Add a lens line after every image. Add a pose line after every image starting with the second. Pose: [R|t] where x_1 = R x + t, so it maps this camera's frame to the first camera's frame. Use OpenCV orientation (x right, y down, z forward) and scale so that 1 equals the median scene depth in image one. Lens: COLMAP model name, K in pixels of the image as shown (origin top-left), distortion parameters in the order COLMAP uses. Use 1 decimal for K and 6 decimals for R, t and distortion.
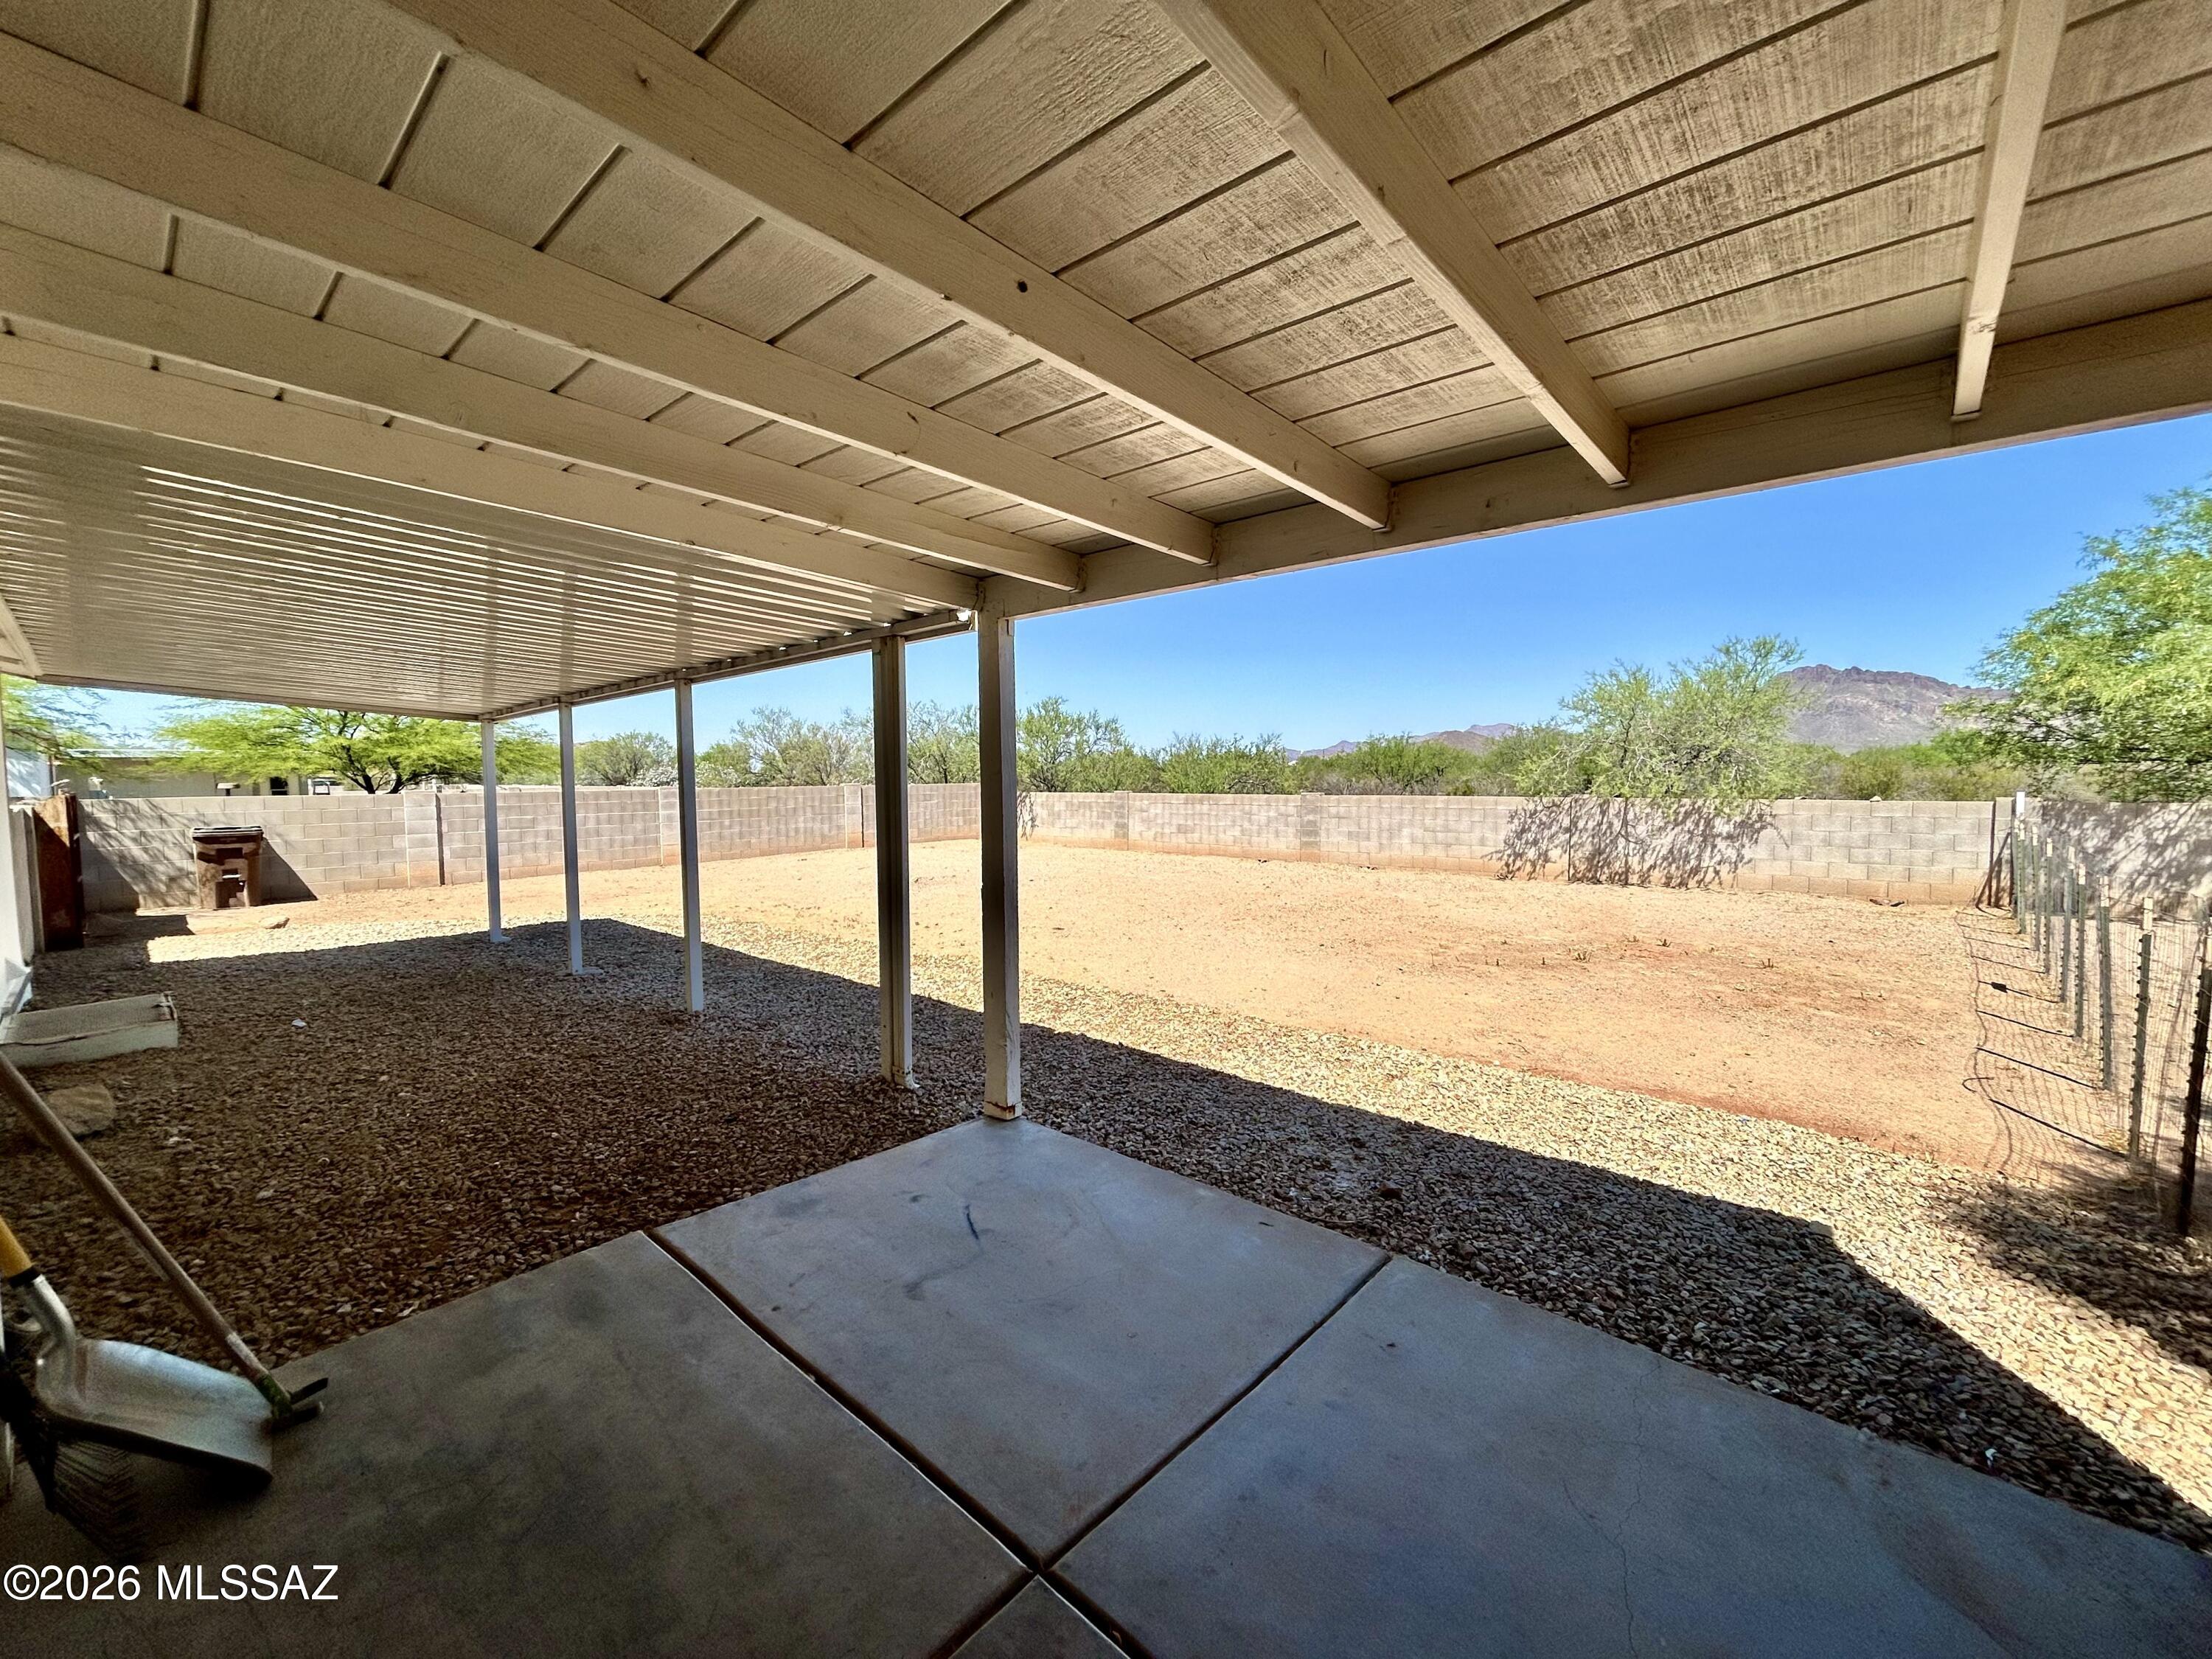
lens RADIAL K [[890.0, 0, 1106.7], [0, 890.0, 831.1], [0, 0, 1]] dist [0.001486, -0.000445]
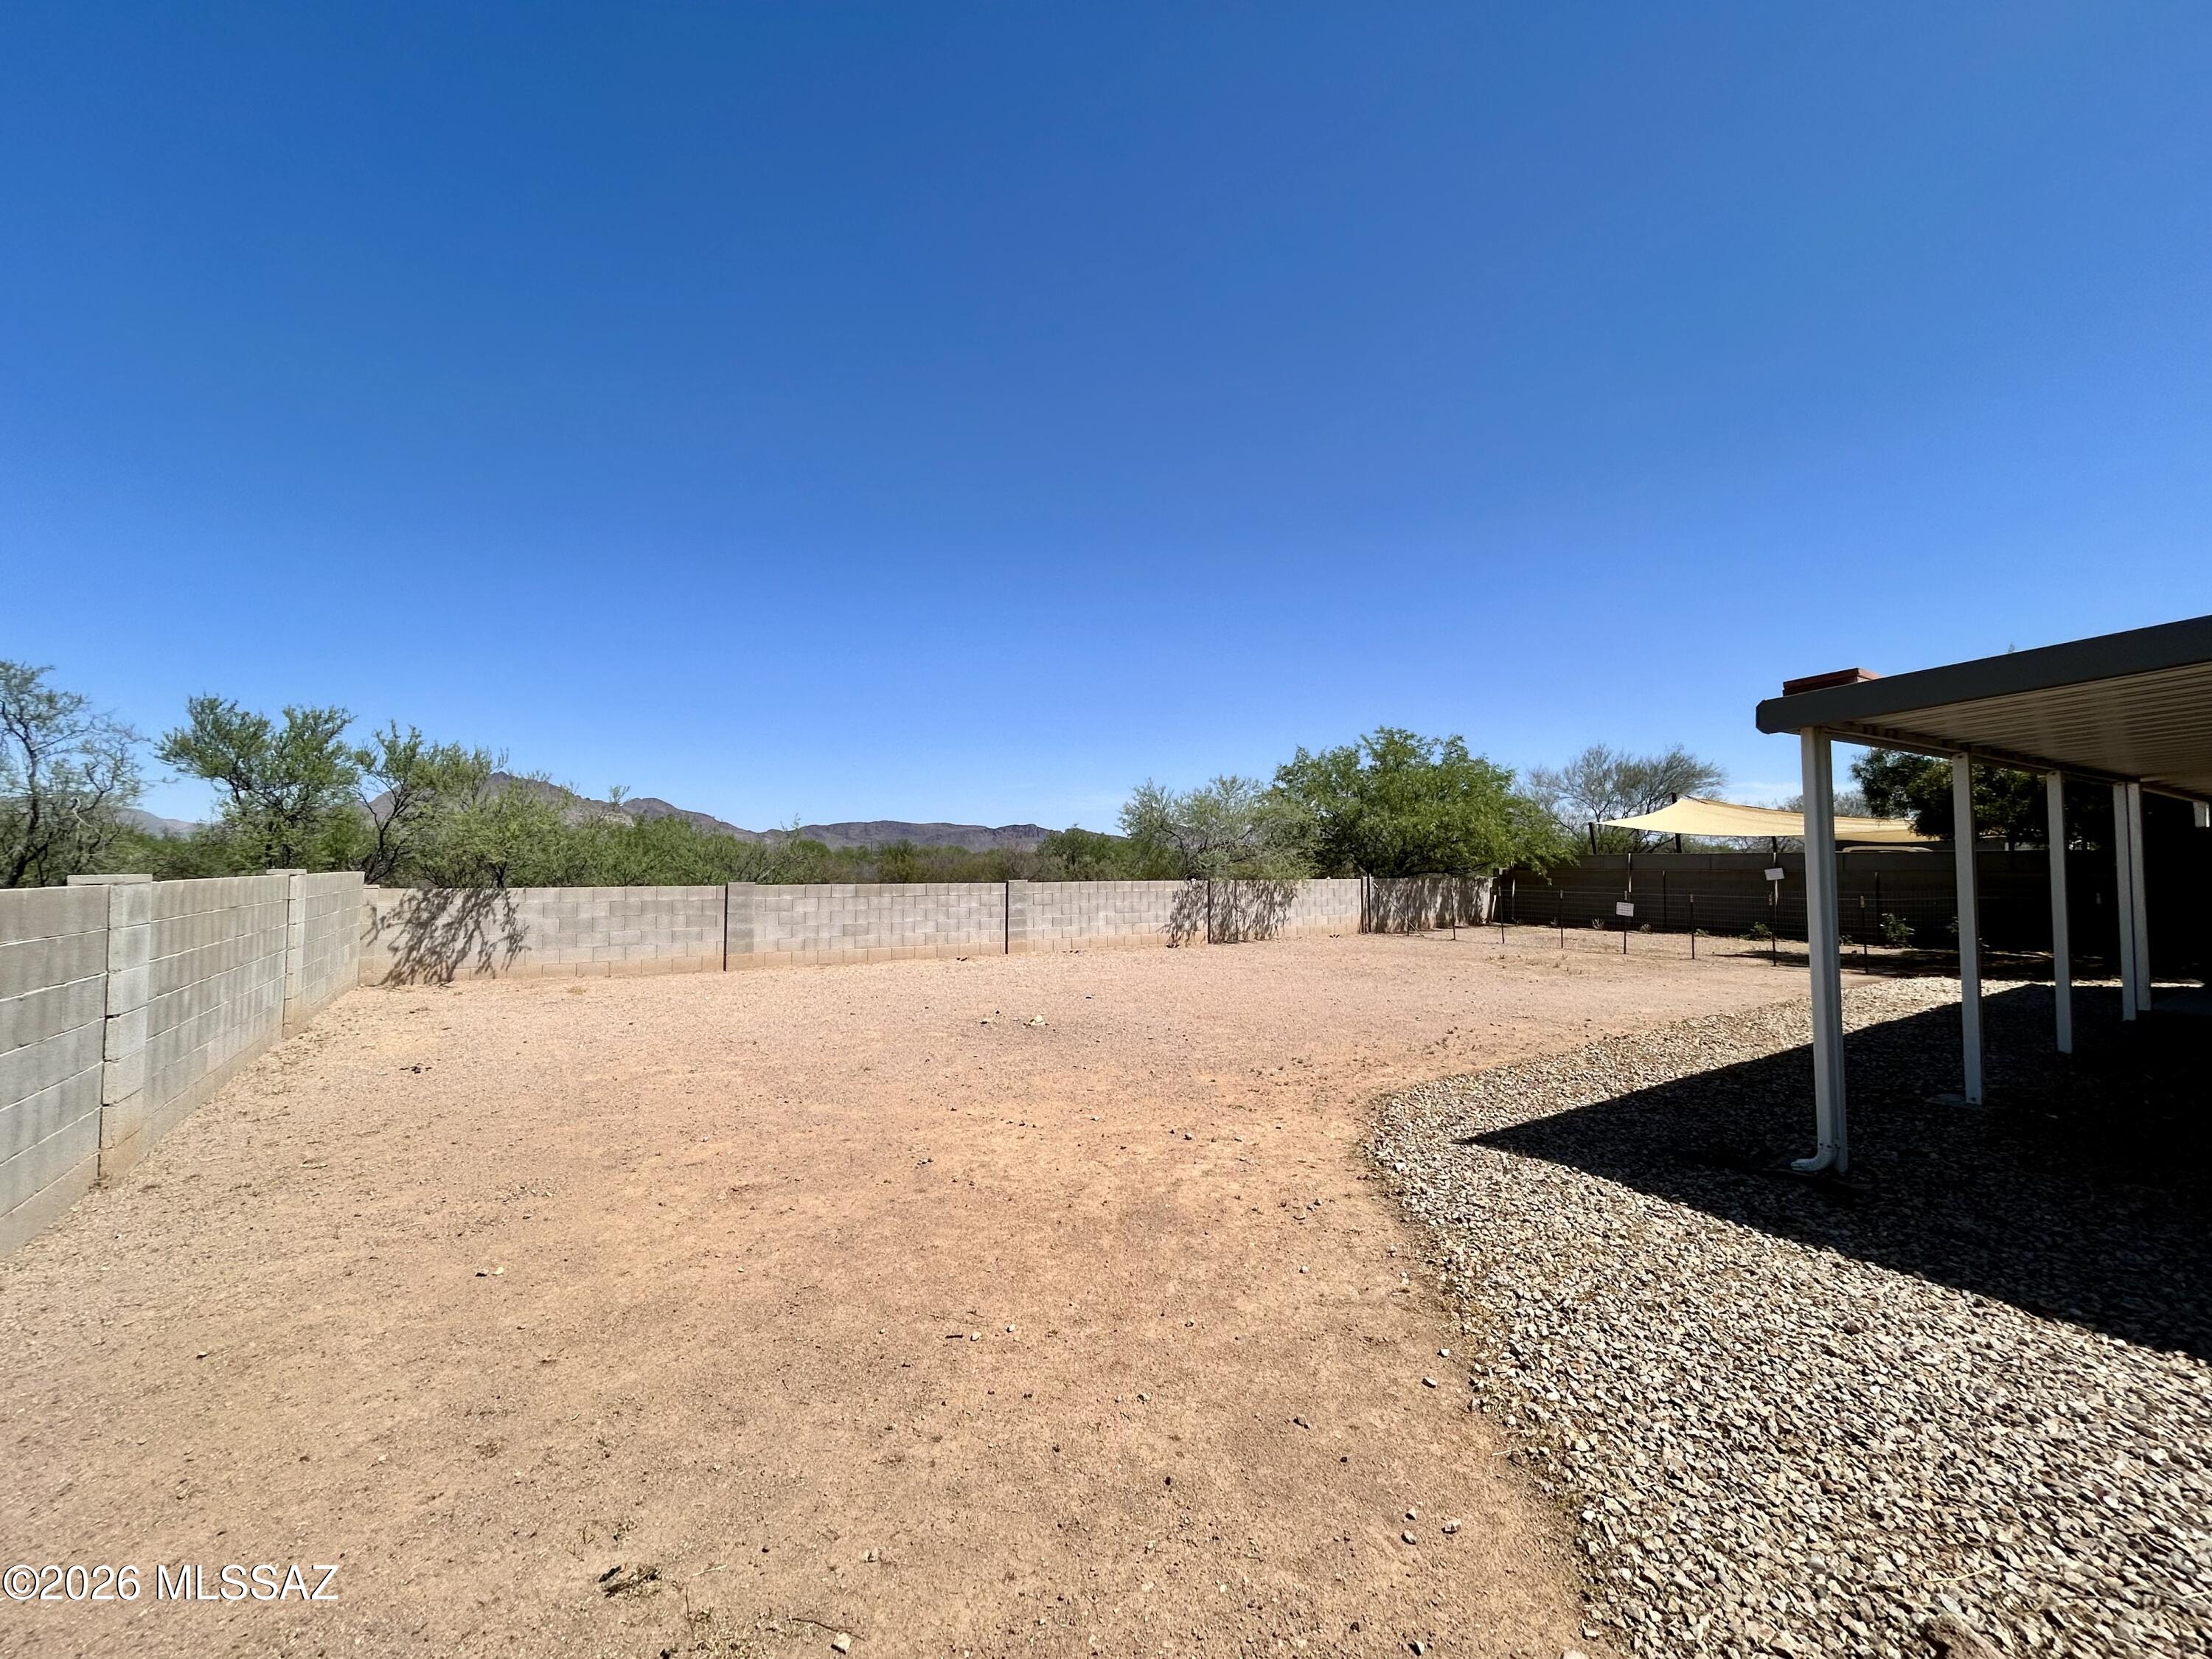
lens RADIAL K [[890.0, 0, 1106.3], [0, 890.0, 831.8], [0, 0, 1]] dist [0.001486, -0.000445]
pose [[0.288178, 0.037510, 0.956842, -0.708406], [0.053034, 0.997074, -0.055059, -0.039986], [-0.956107, 0.066612, 0.285345, 0.684212]]
